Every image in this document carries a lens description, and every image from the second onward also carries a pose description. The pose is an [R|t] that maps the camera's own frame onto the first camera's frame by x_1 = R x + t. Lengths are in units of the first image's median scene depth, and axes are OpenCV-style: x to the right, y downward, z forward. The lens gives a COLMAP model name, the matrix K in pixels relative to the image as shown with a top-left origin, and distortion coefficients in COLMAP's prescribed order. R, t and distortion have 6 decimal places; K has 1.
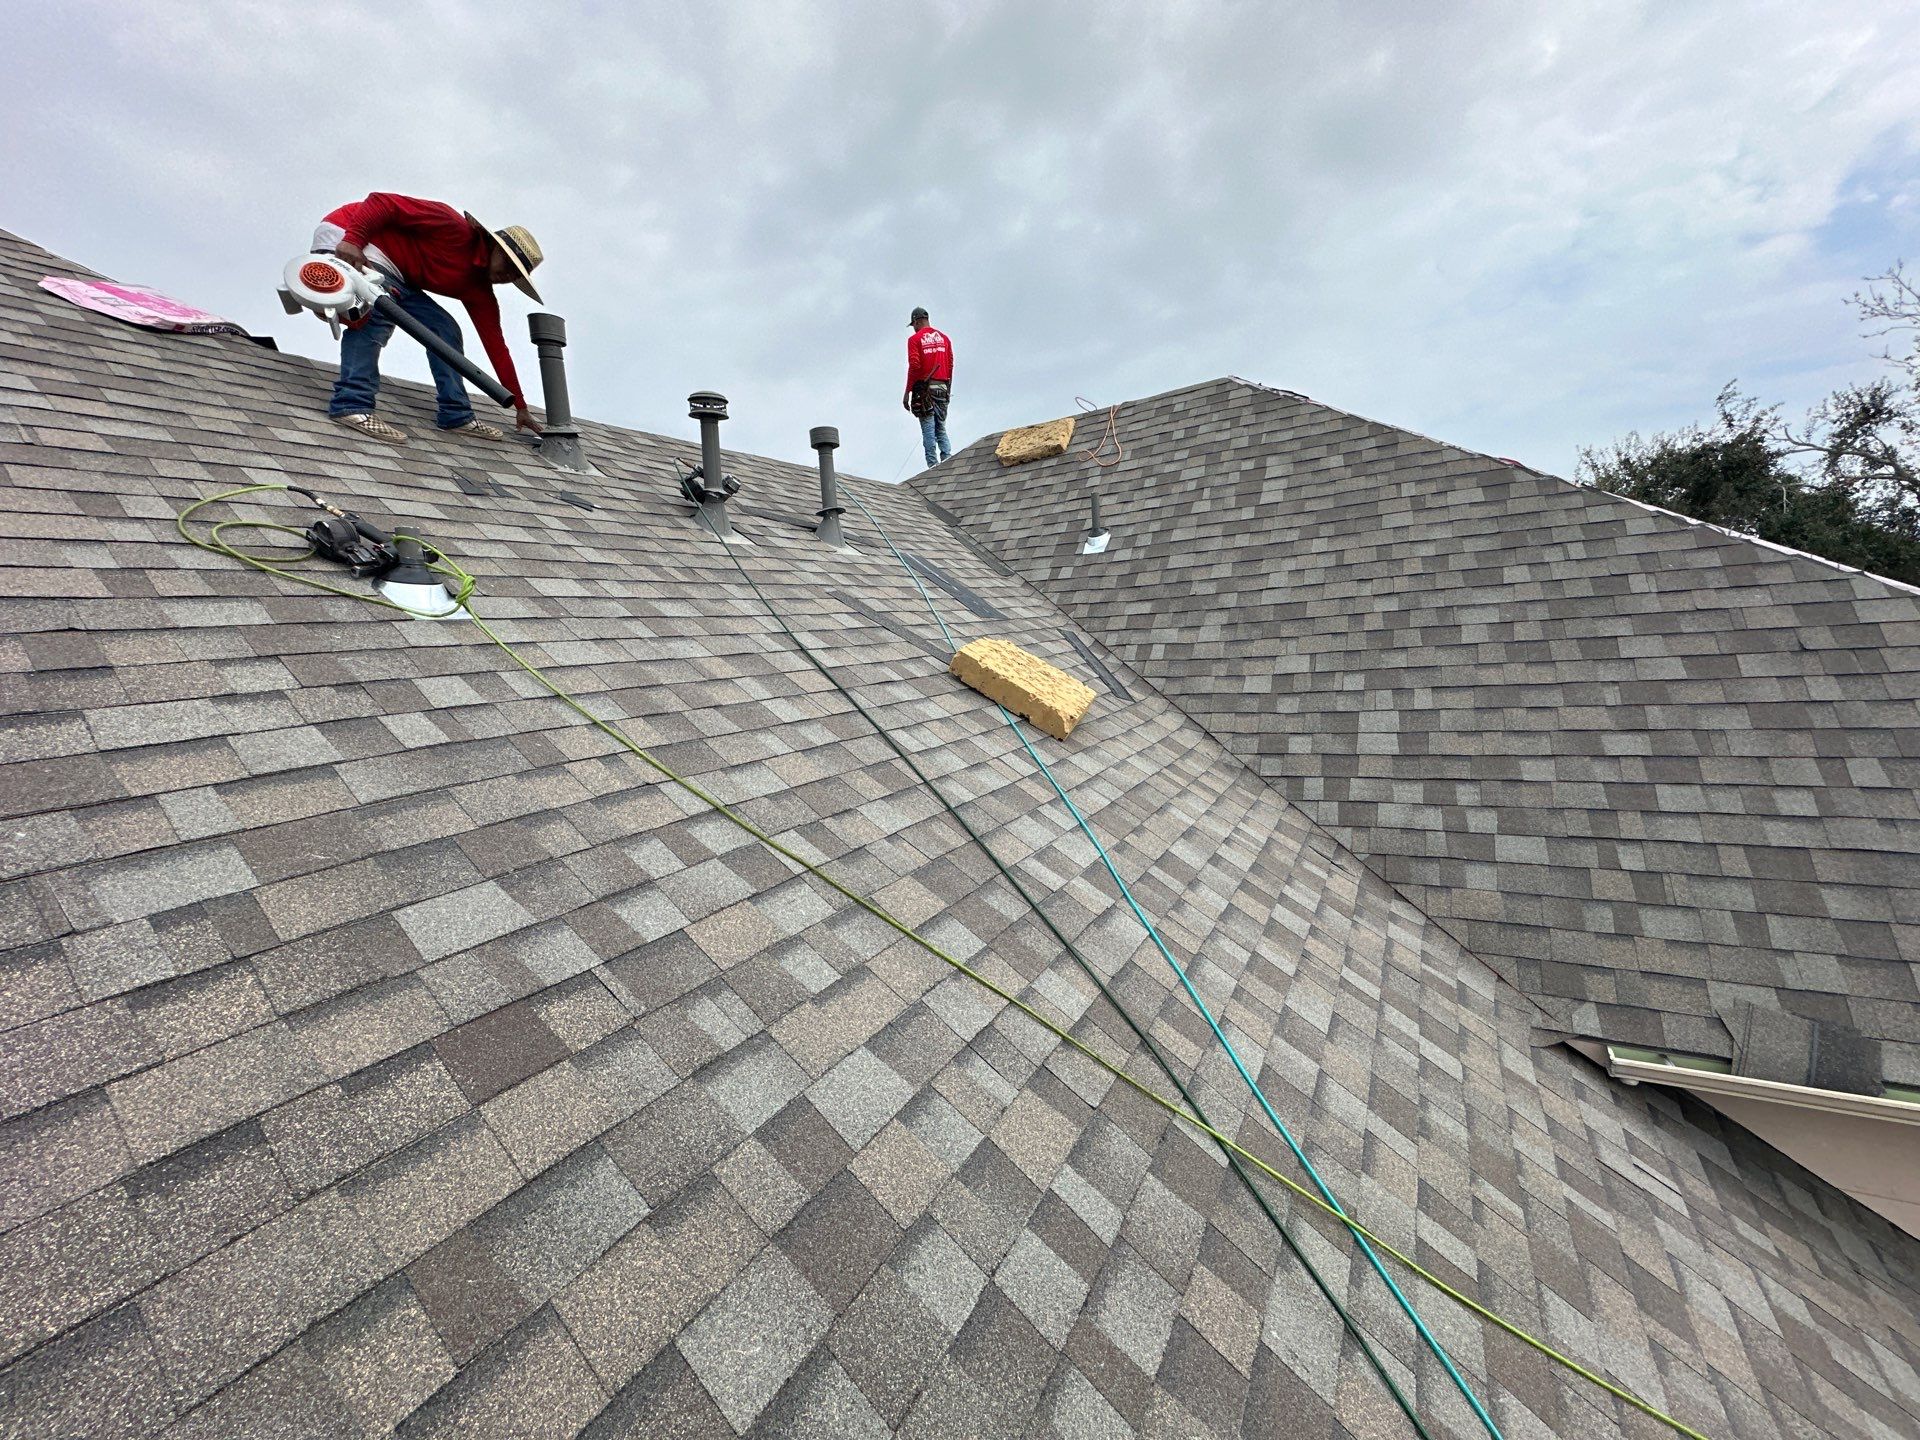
lens RADIAL K [[768.3, 0, 960.9], [0, 768.3, 722.5], [0, 0, 1]] dist [-0.001530, -0.000033]
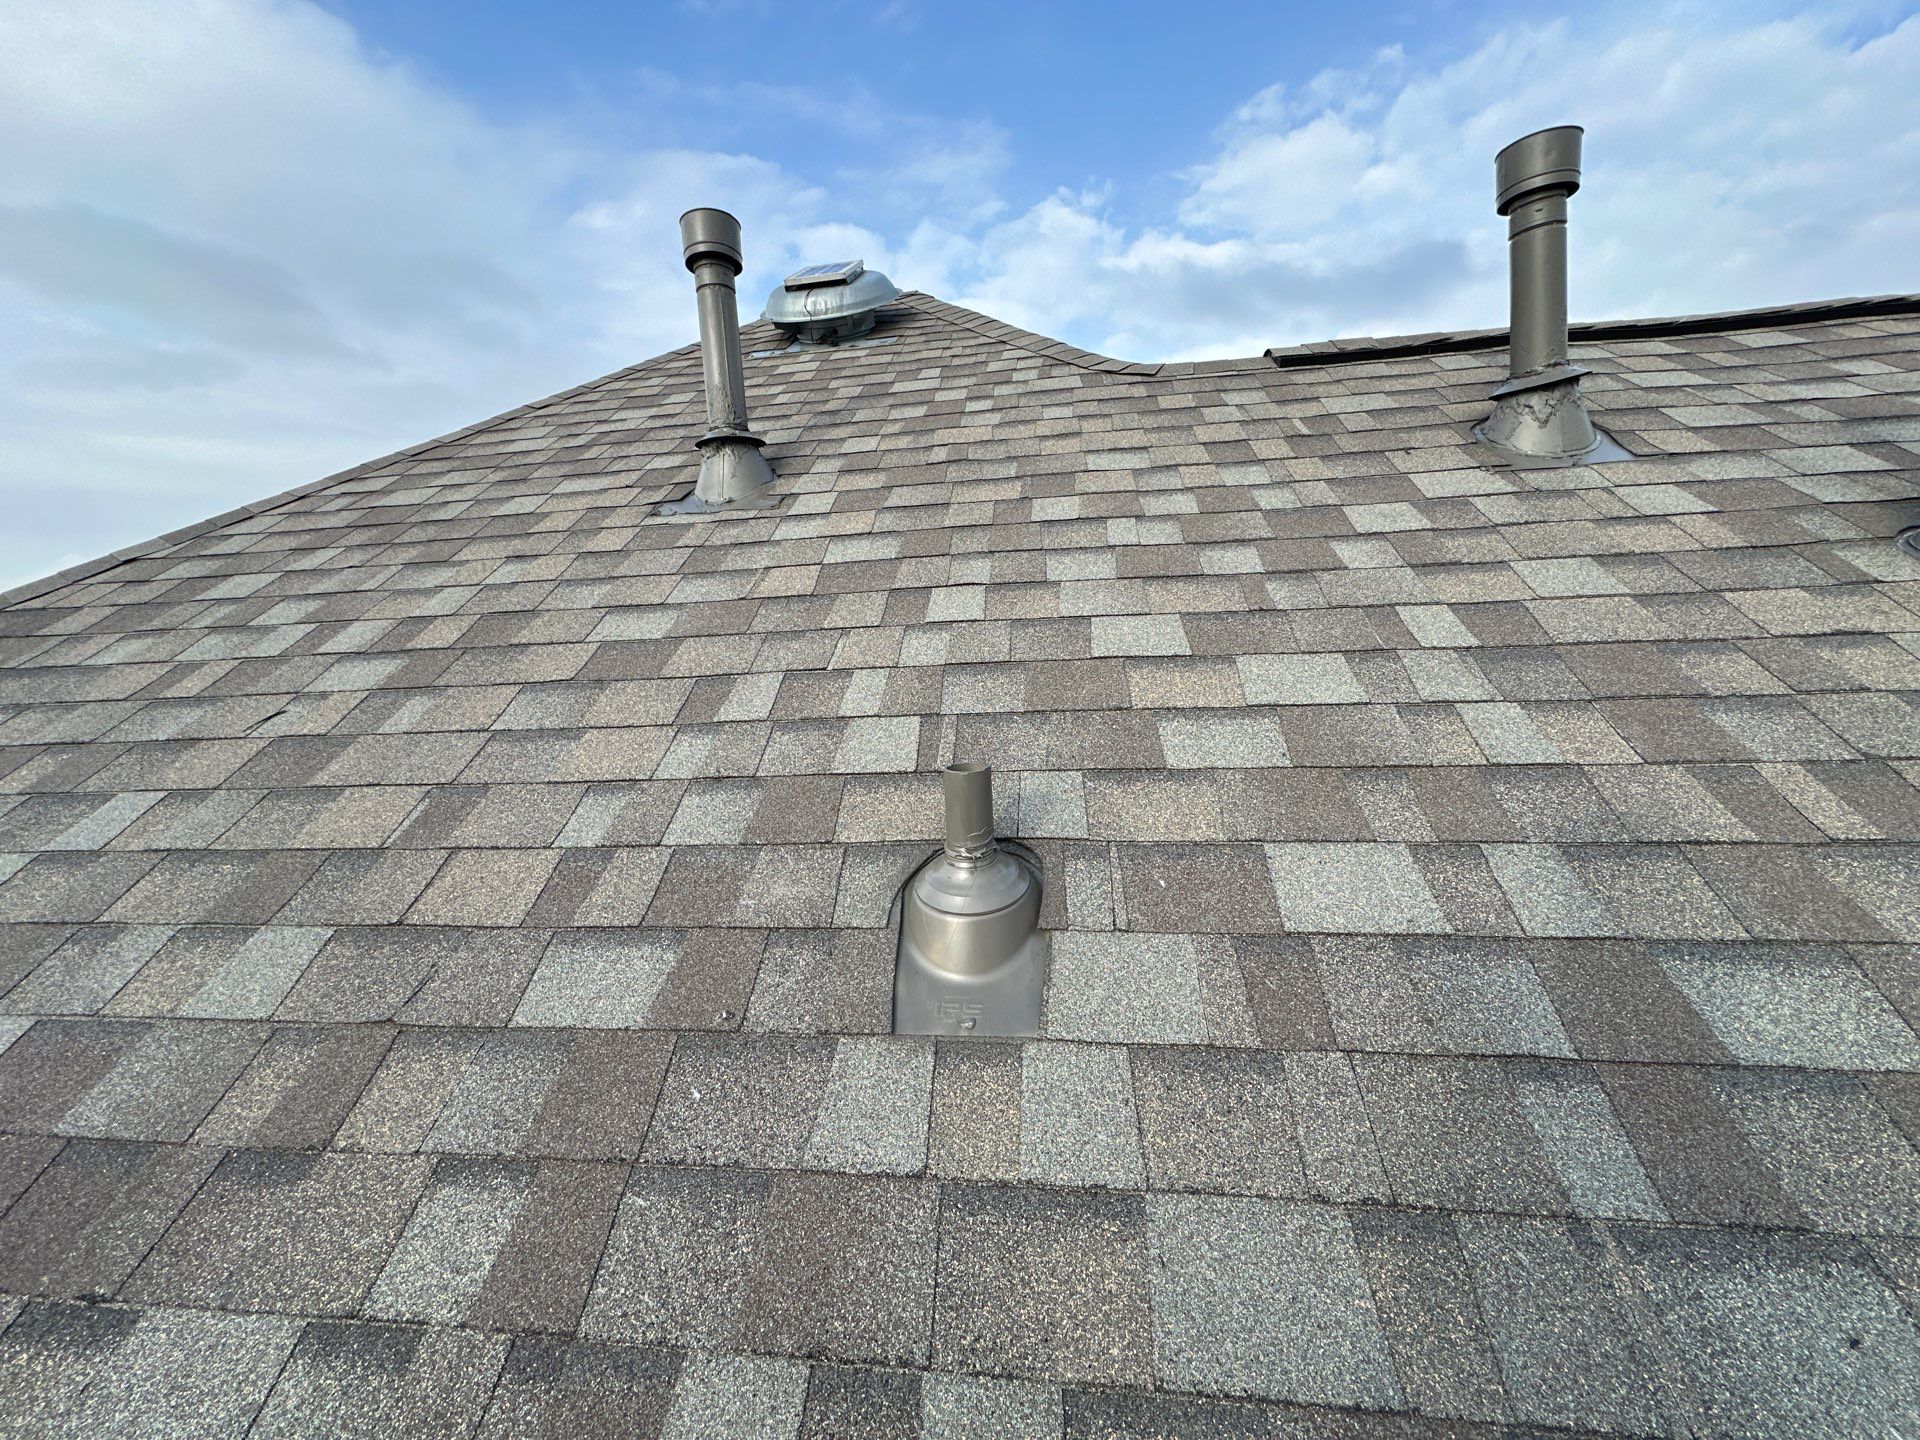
lens RADIAL K [[762.2, 0, 960.3], [0, 762.2, 723.3], [0, 0, 1]] dist [-0.000688, -0.000089]
pose [[0.401181, 0.153795, -0.902995, -0.248778], [-0.089765, 0.987660, 0.128335, -0.239812], [0.911590, 0.029572, 0.410036, 0.591450]]
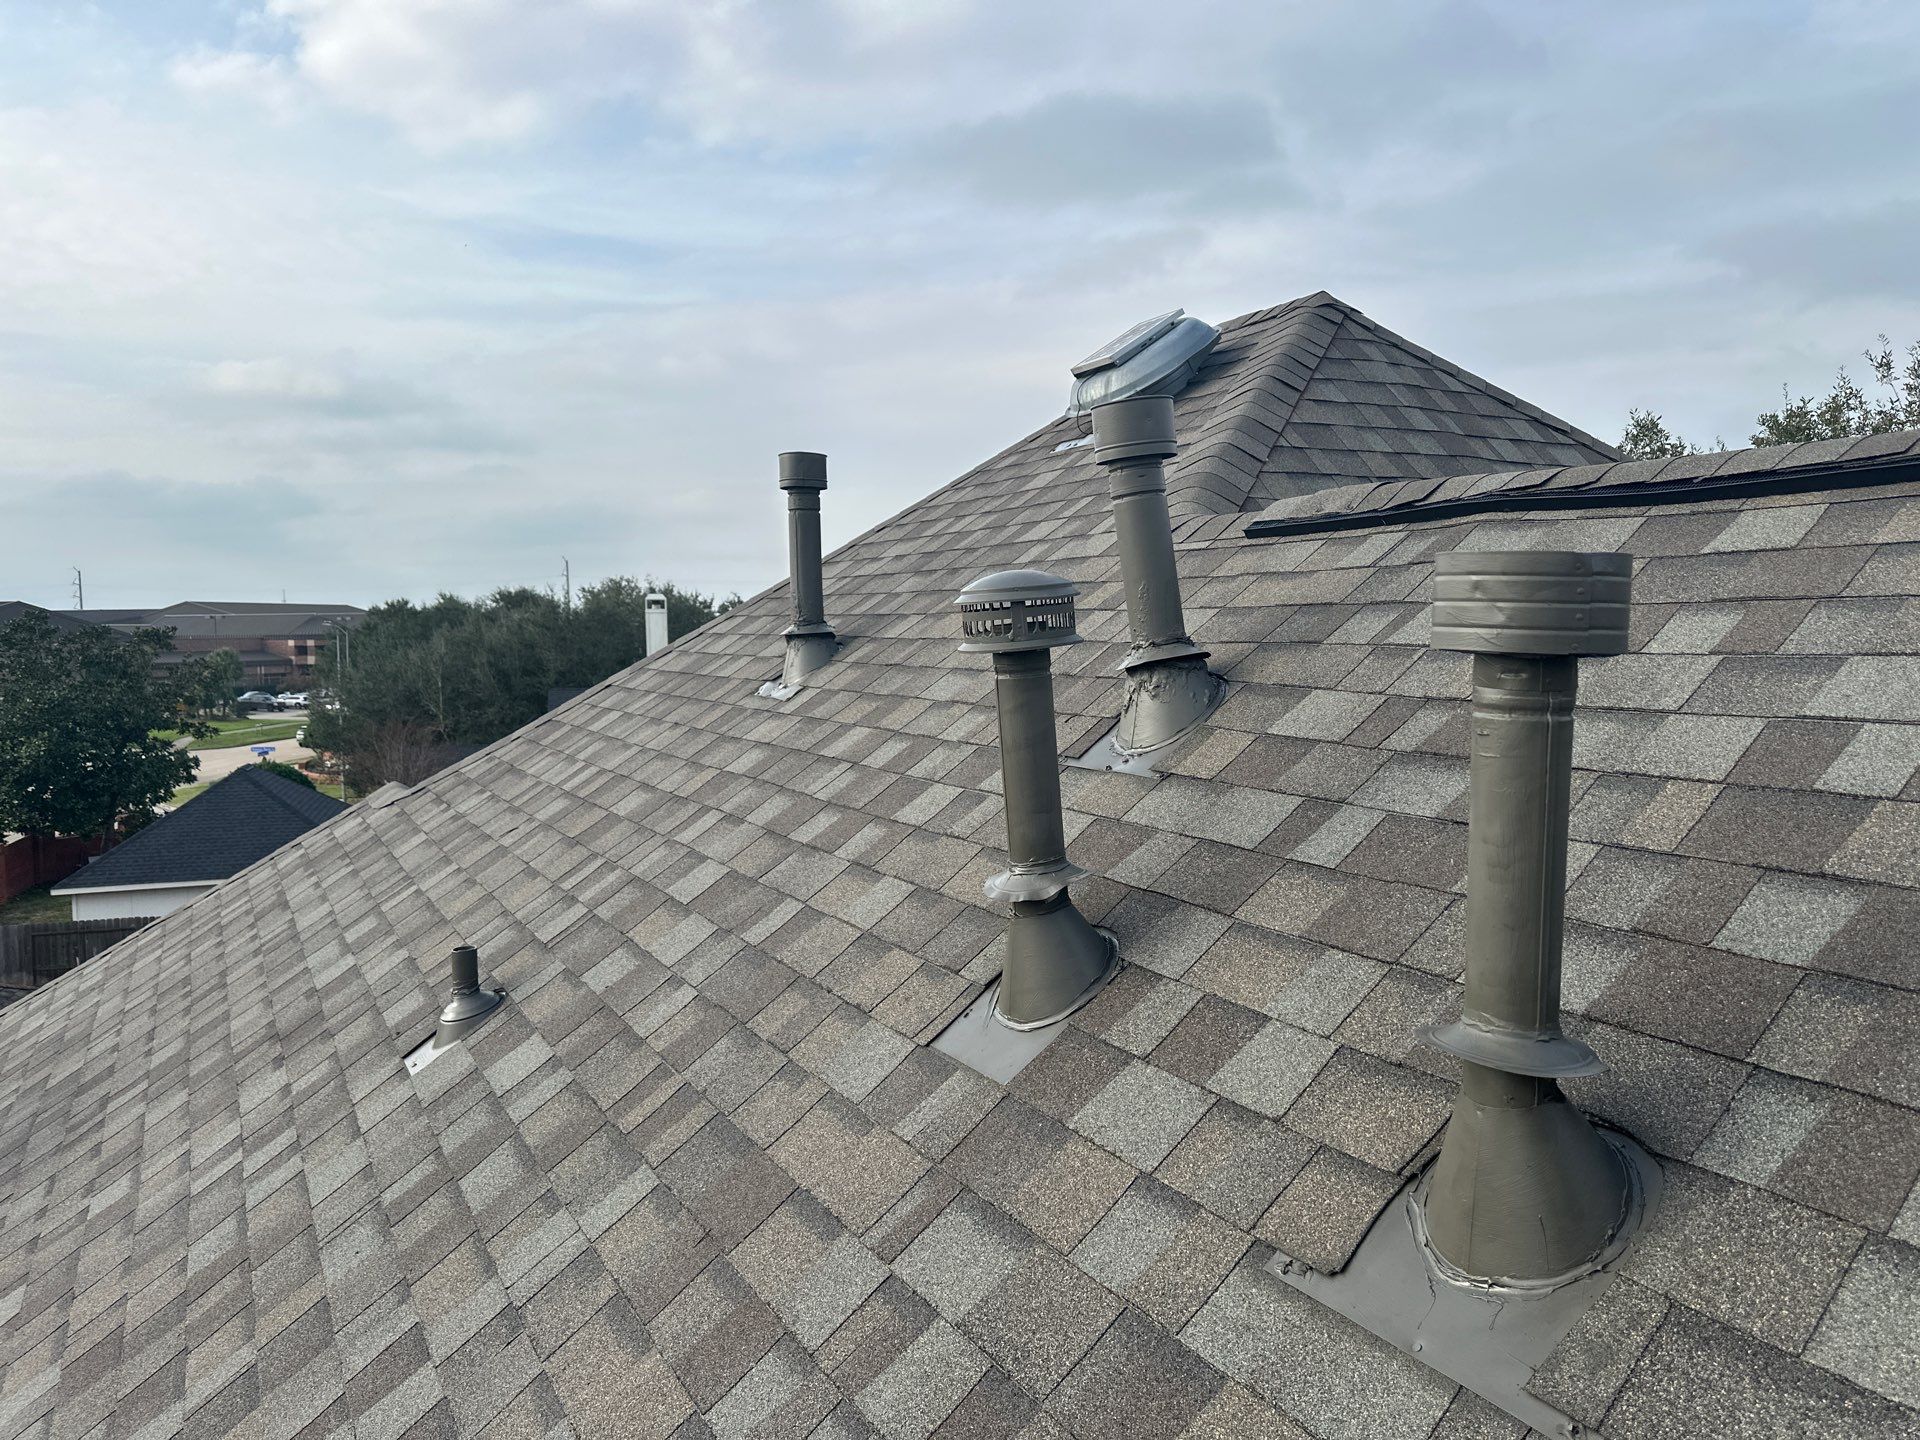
lens RADIAL K [[1299.9, 0, 960.0], [0, 1299.9, 720.0], [0, 0, 1]] dist [0.084705, -0.070222]
pose [[-0.479015, 0.149015, -0.865066, 0.184998], [-0.047684, 0.979613, 0.195151, -0.595889], [0.876511, 0.134730, -0.462144, 1.544345]]
